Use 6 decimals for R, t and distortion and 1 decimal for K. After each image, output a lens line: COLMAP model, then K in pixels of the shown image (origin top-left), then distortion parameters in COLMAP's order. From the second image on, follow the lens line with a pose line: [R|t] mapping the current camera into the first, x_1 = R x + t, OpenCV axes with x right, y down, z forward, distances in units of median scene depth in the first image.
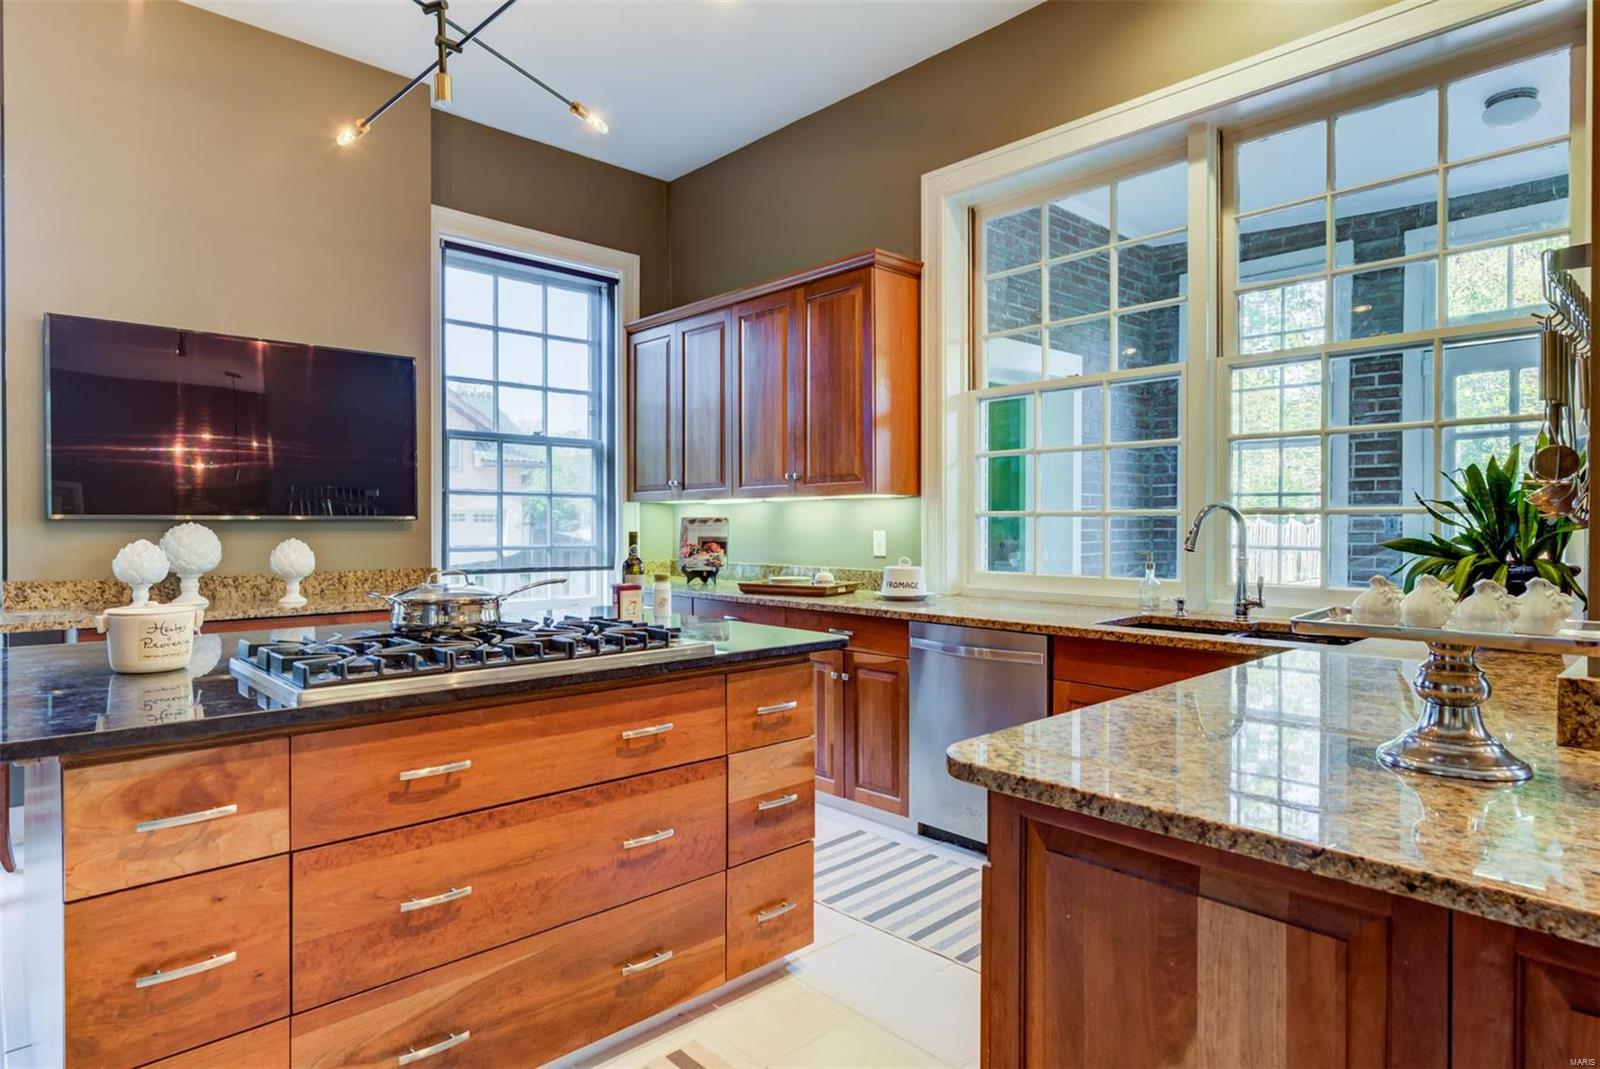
lens RADIAL K [[884.3, 0, 800.0], [0, 884.3, 534.5], [0, 0, 1]] dist [0.002006, -0.000710]
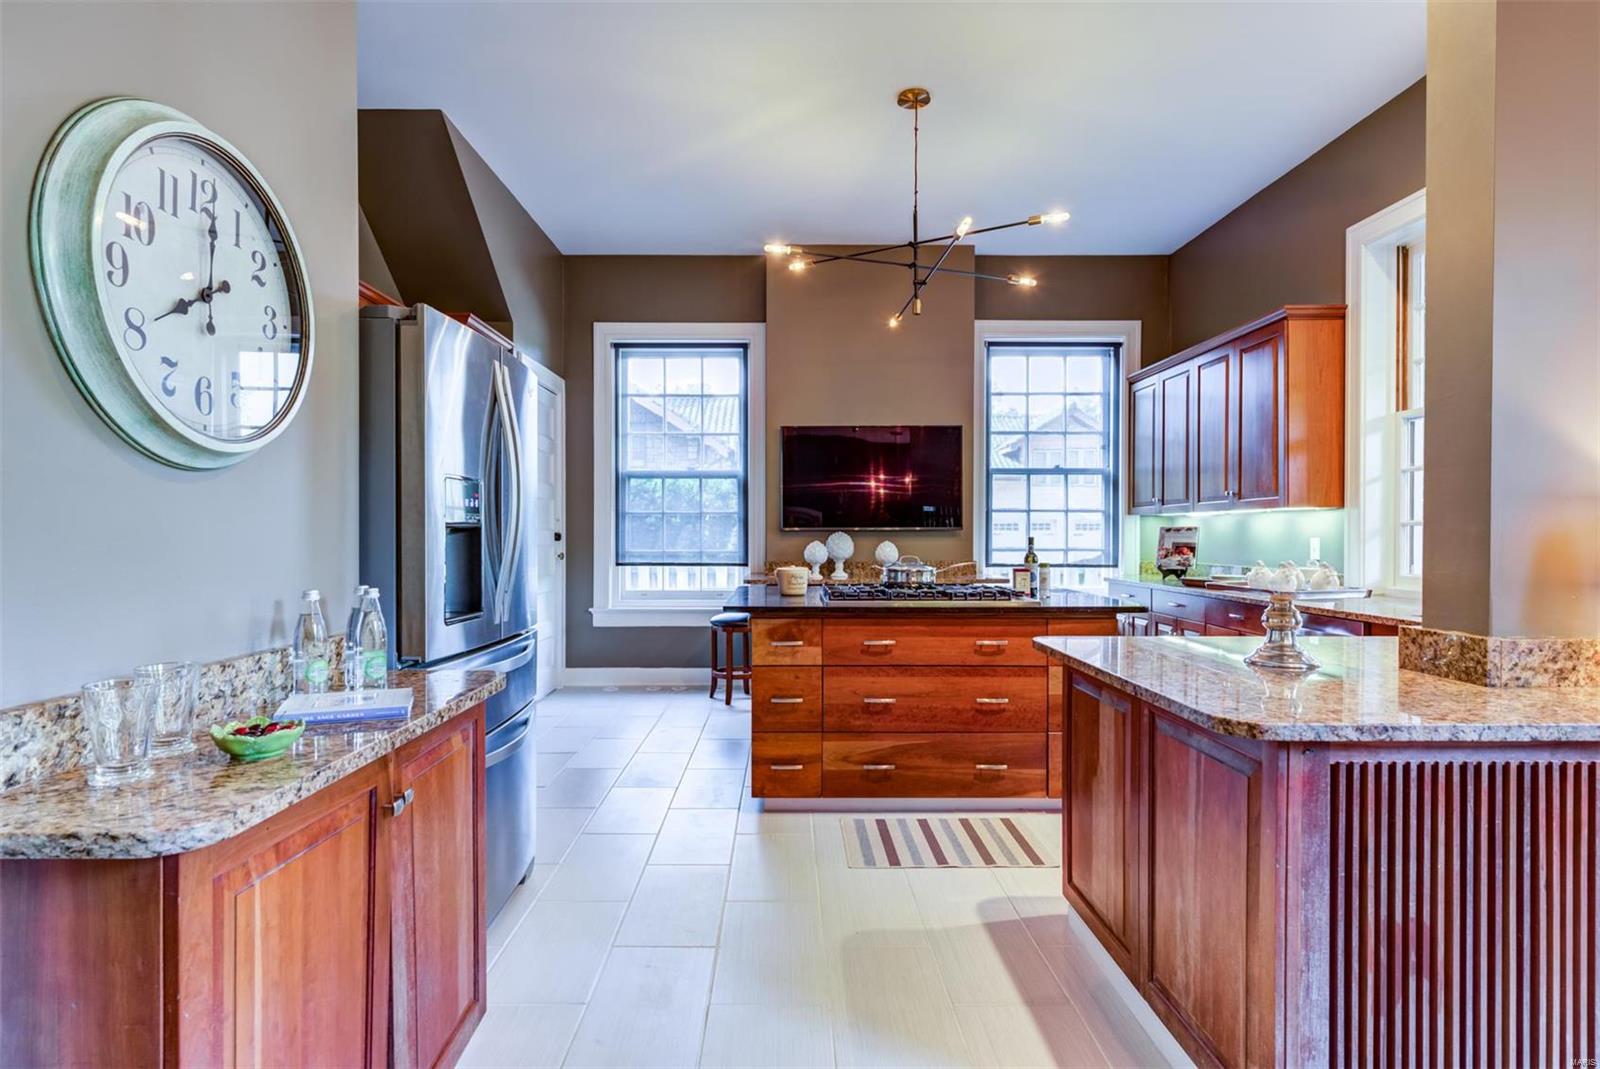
lens RADIAL K [[830.5, 0, 800.0], [0, 830.5, 534.5], [0, 0, 1]] dist [0.000037, 0.000024]
pose [[0.742681, 0.001204, -0.669645, 0.336307], [-0.007365, 0.999953, -0.006371, 0.003404], [0.669605, 0.009663, 0.742654, -0.276862]]
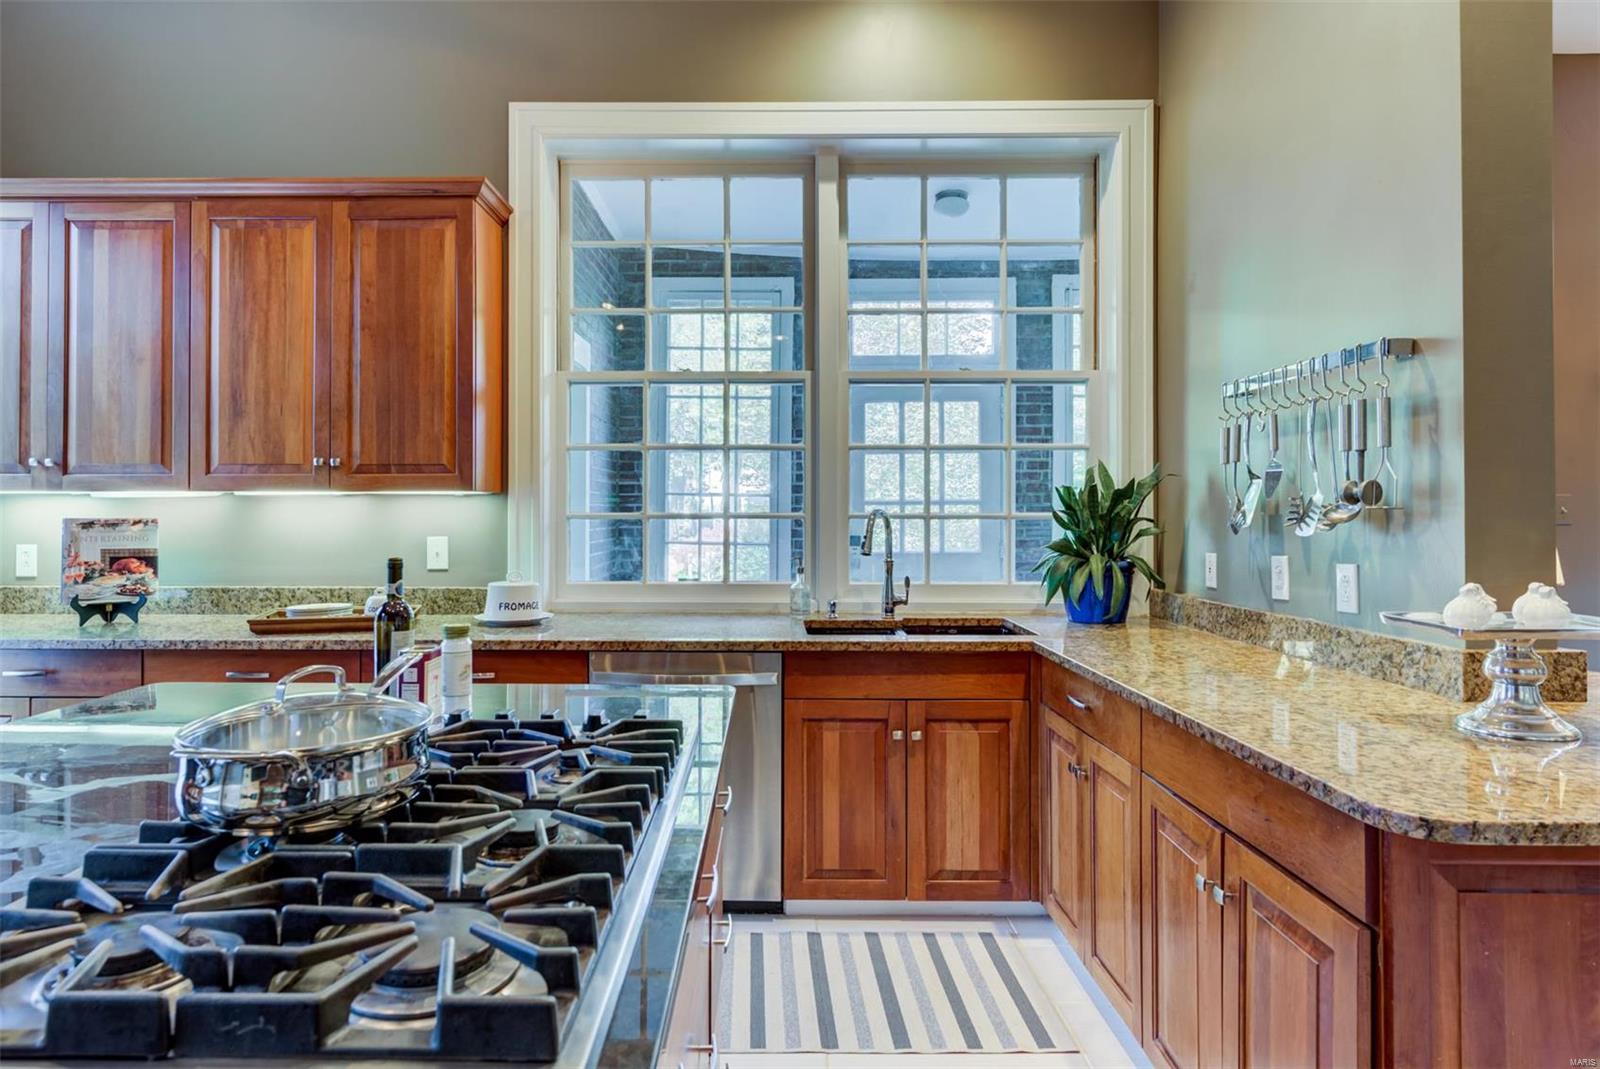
lens RADIAL K [[890.4, 0, 796.6], [0, 890.4, 506.6], [0, 0, 1]] dist [0.001594, -0.001096]
pose [[0.695054, 0.006490, 0.718928, -0.269994], [0.008255, 0.999821, -0.017007, -0.015683], [-0.718910, 0.017755, 0.694876, 0.243531]]
